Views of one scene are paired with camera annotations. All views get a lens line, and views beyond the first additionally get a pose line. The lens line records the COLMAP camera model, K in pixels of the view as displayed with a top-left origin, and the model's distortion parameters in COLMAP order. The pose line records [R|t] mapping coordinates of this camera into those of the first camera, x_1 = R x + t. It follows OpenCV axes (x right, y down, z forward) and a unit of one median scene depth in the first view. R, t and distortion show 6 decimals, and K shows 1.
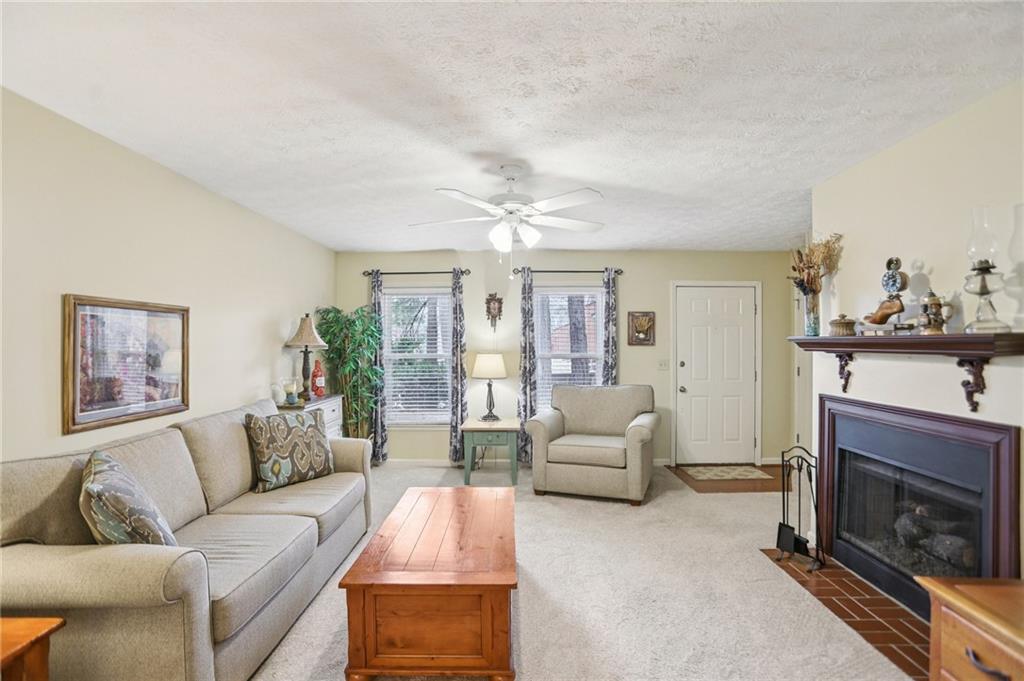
lens RADIAL K [[475.9, 0, 501.9], [0, 475.9, 342.6], [0, 0, 1]] dist [-0.060790, 0.022102]
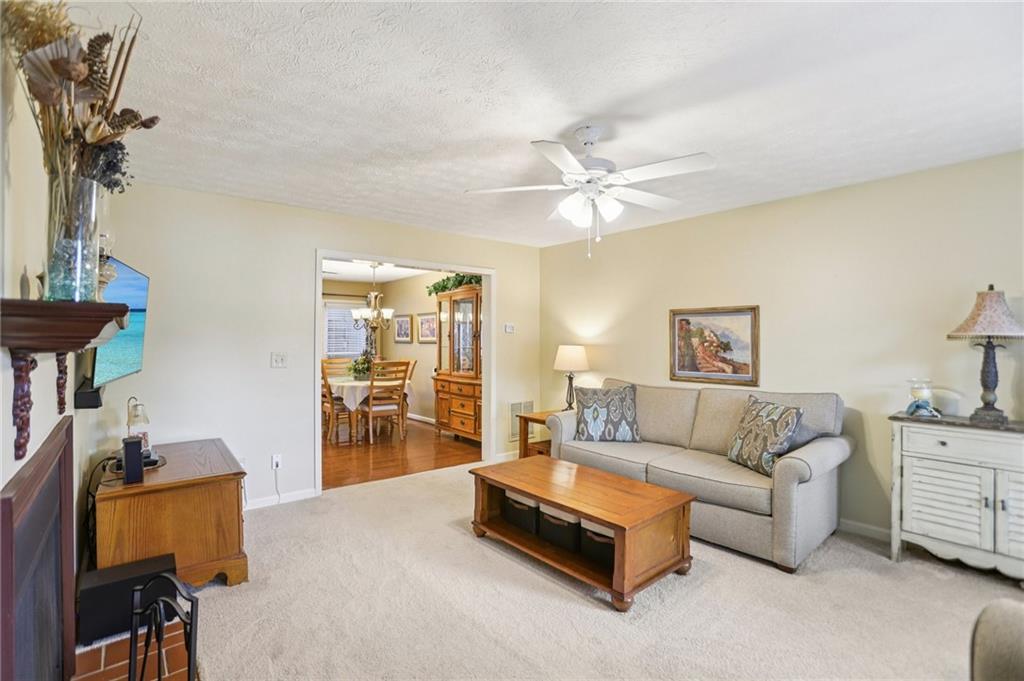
lens RADIAL K [[475.9, 0, 513.3], [0, 475.9, 332.0], [0, 0, 1]] dist [-0.060790, 0.022102]
pose [[-0.752106, -0.008379, -0.658989, 0.641670], [0.002204, 0.999882, -0.015229, 0.013682], [0.659038, -0.012907, -0.751998, 1.450643]]
